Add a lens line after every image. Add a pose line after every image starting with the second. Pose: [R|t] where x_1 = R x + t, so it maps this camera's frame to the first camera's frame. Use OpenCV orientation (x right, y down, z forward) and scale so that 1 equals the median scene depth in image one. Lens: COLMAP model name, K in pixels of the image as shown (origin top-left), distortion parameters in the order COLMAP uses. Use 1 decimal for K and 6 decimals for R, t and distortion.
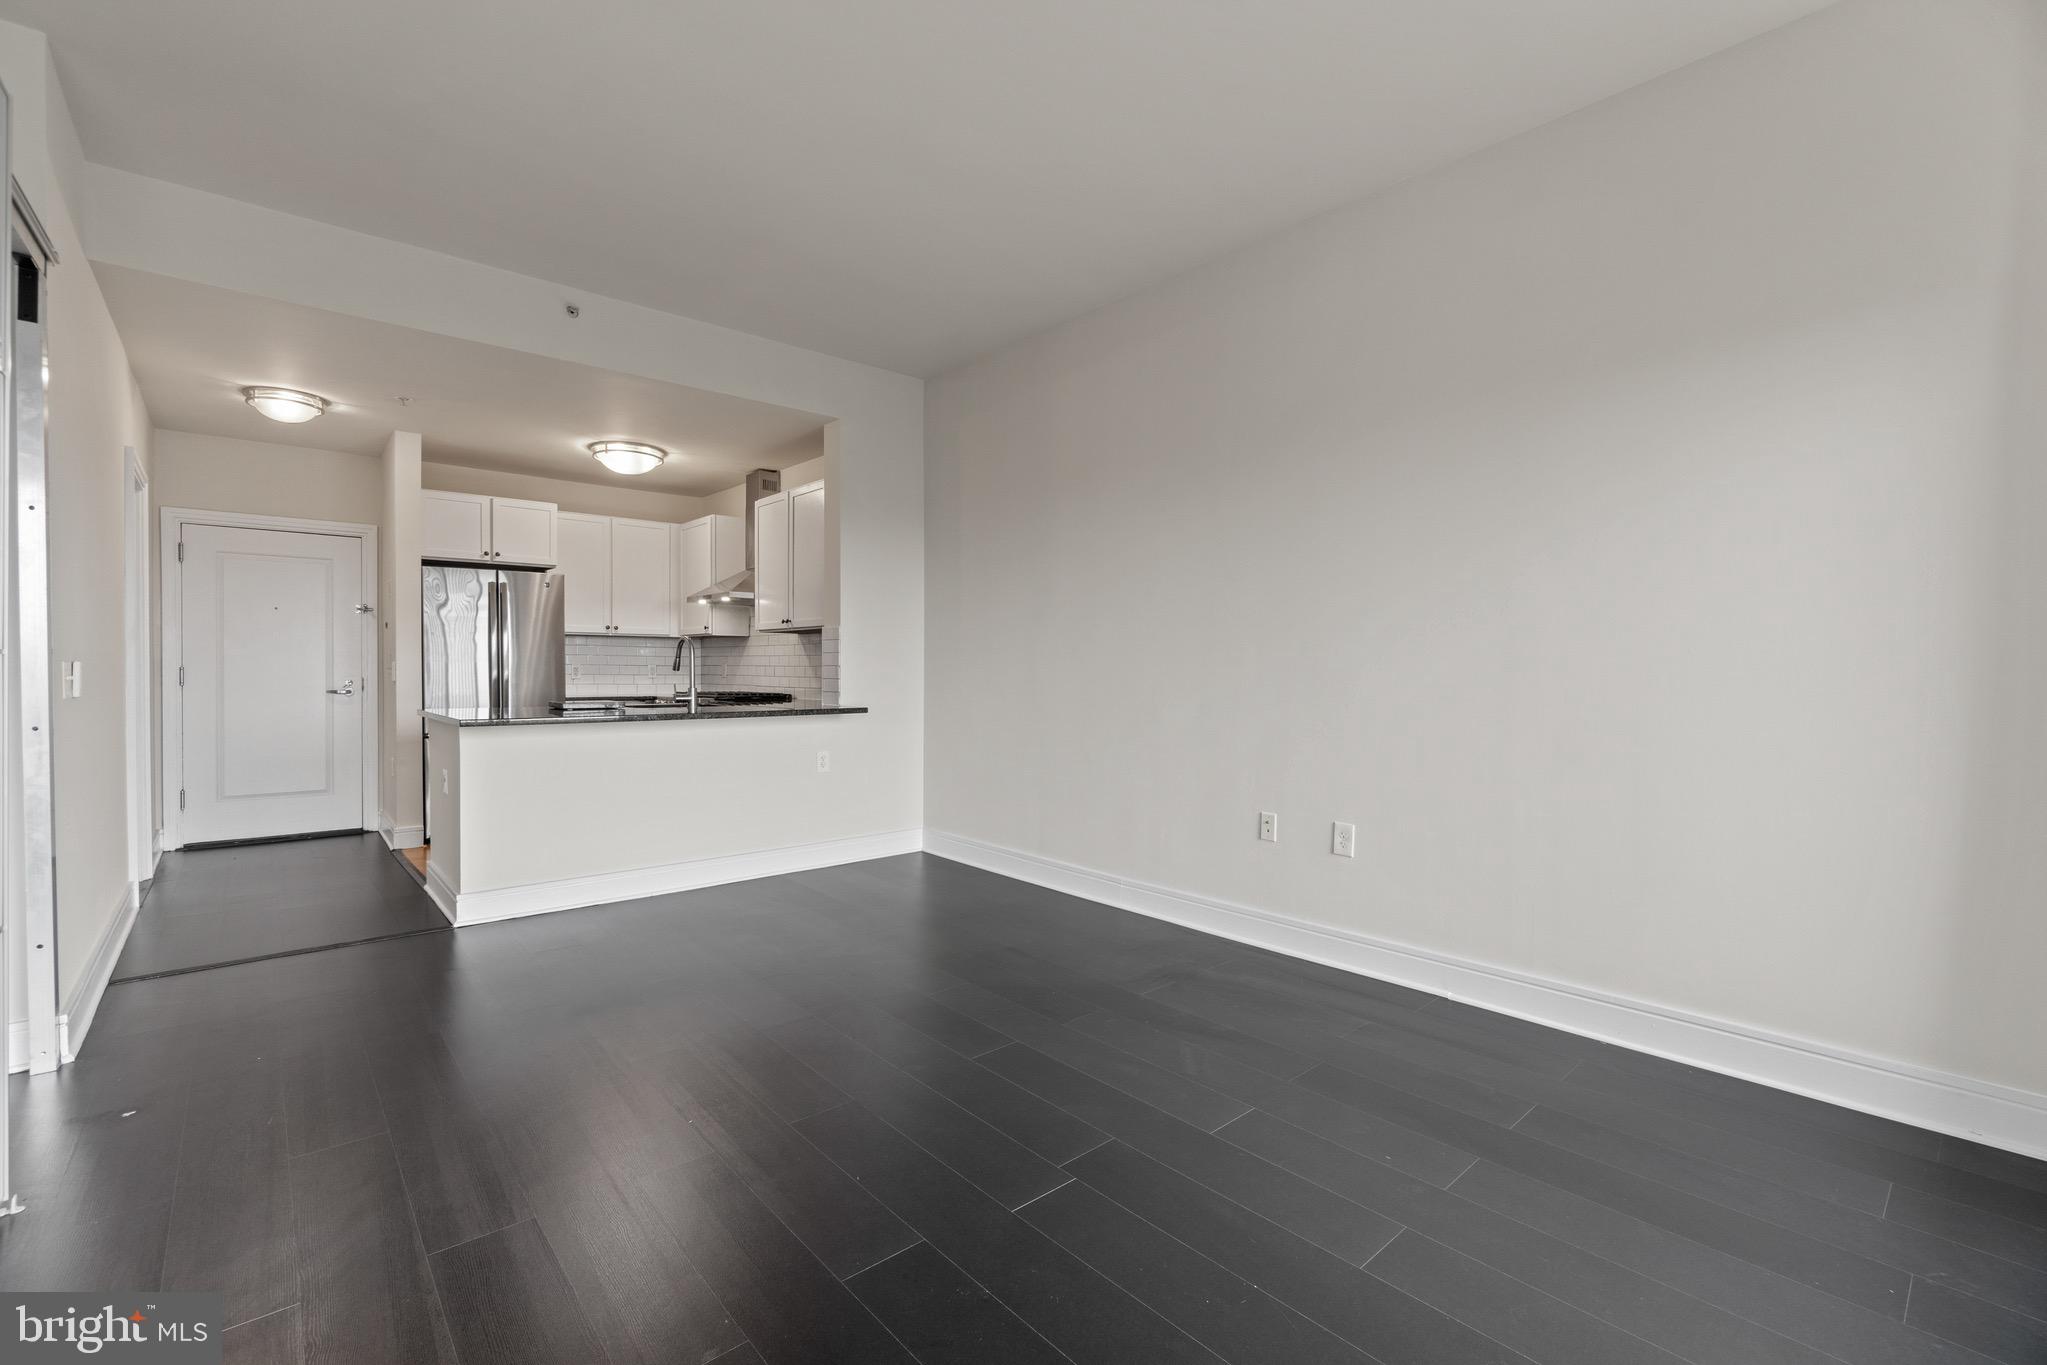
lens RADIAL K [[885.8, 0, 1008.2], [0, 885.8, 682.3], [0, 0, 1]] dist [-0.007580, 0.002923]
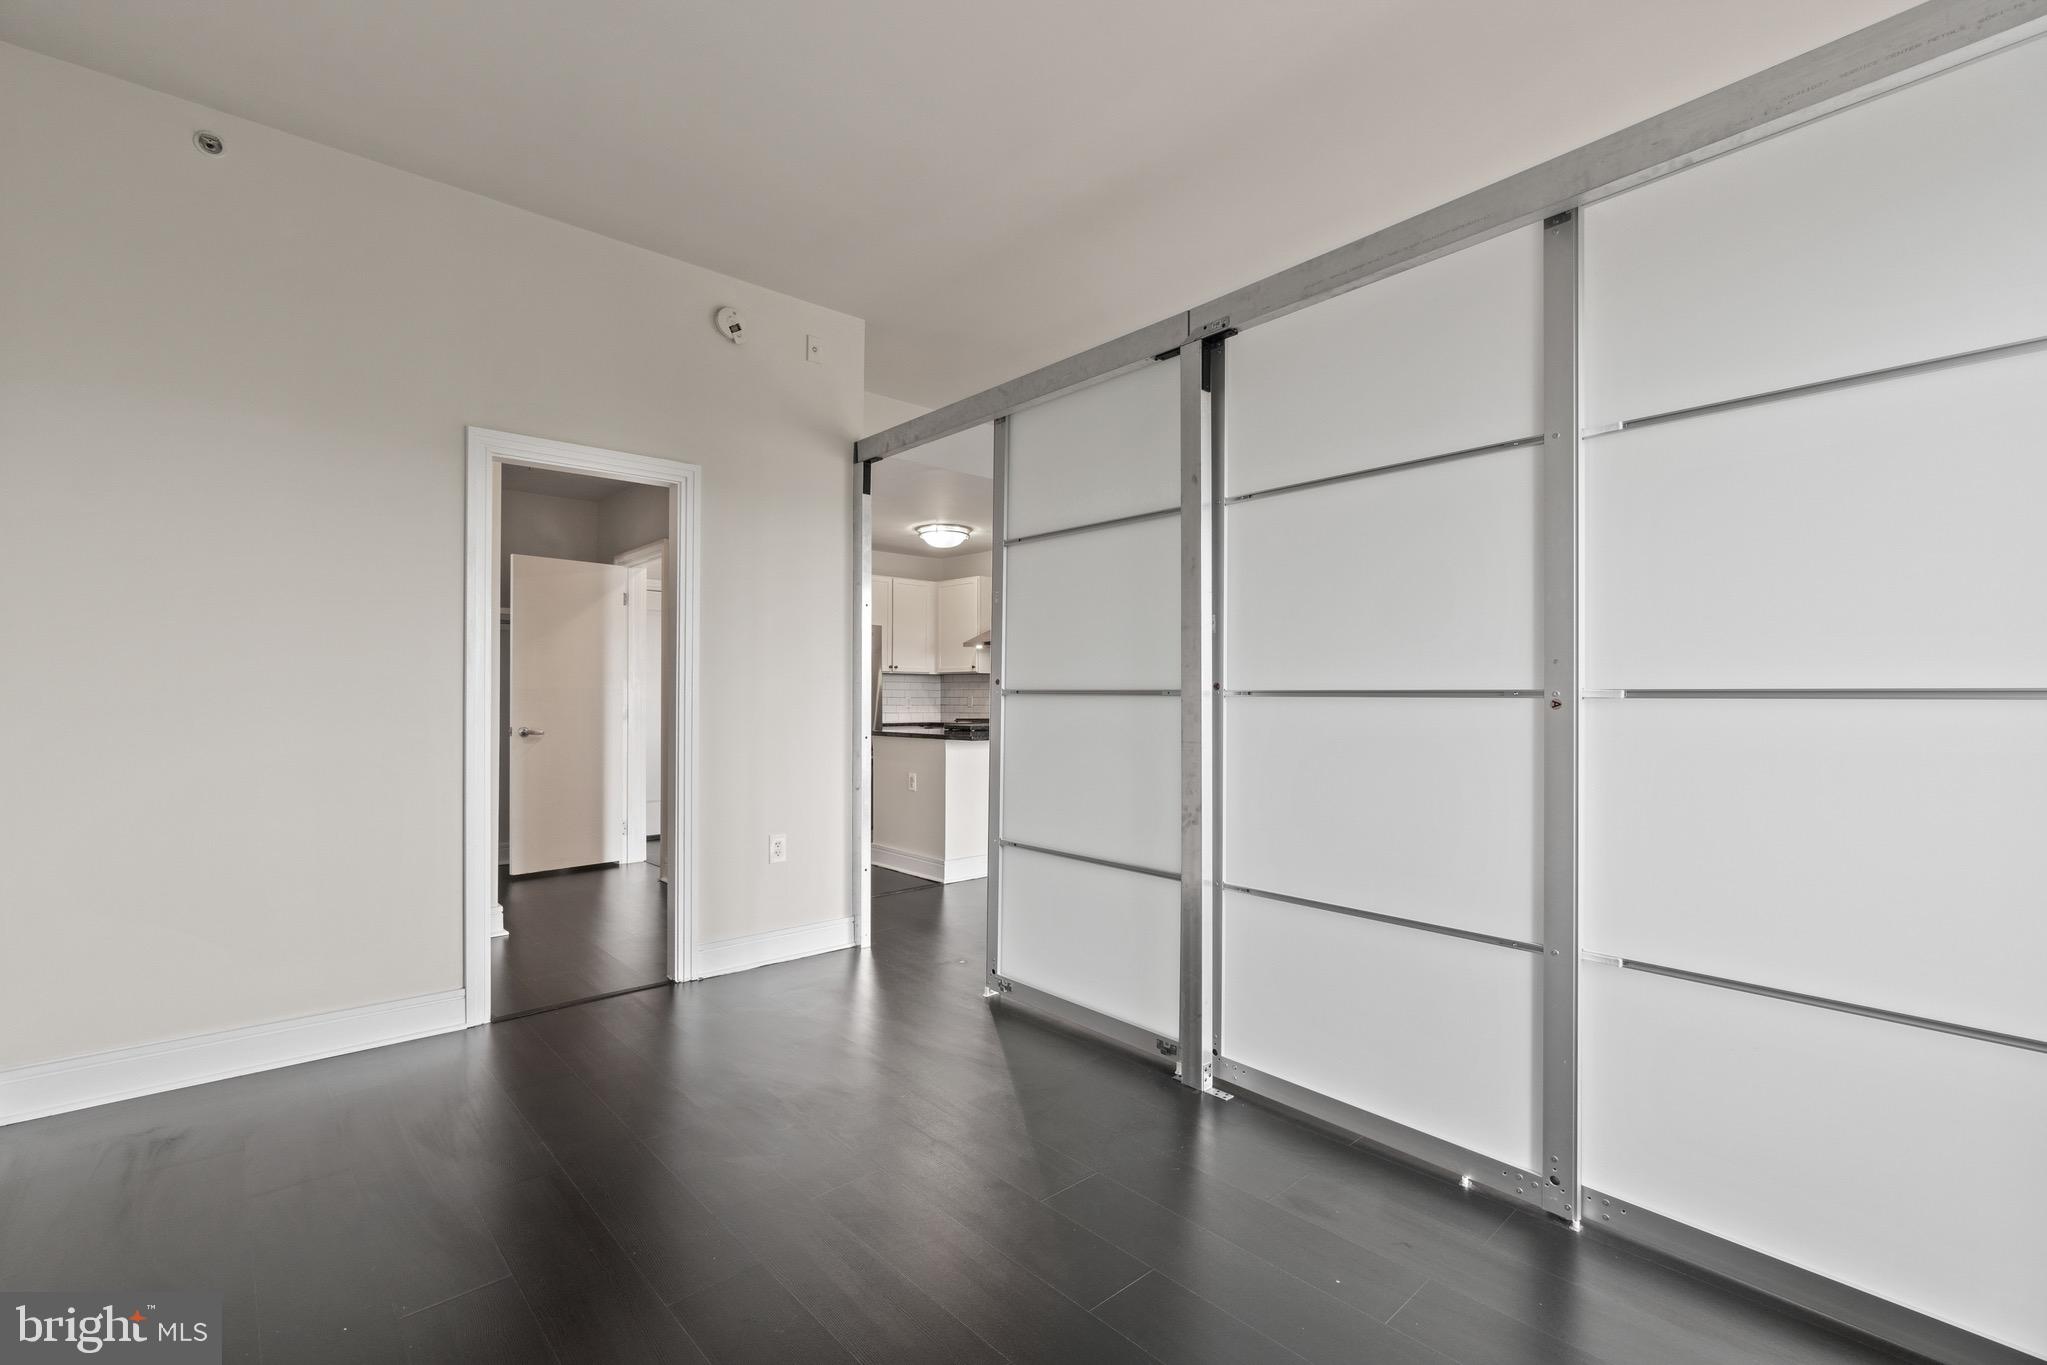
lens RADIAL K [[885.8, 0, 1010.7], [0, 885.8, 687.2], [0, 0, 1]] dist [-0.007580, 0.002923]
pose [[0.999588, -0.001014, 0.028668, -0.366398], [0.001789, 0.999633, -0.027014, 0.000485], [-0.028631, 0.027055, 0.999224, -0.279289]]
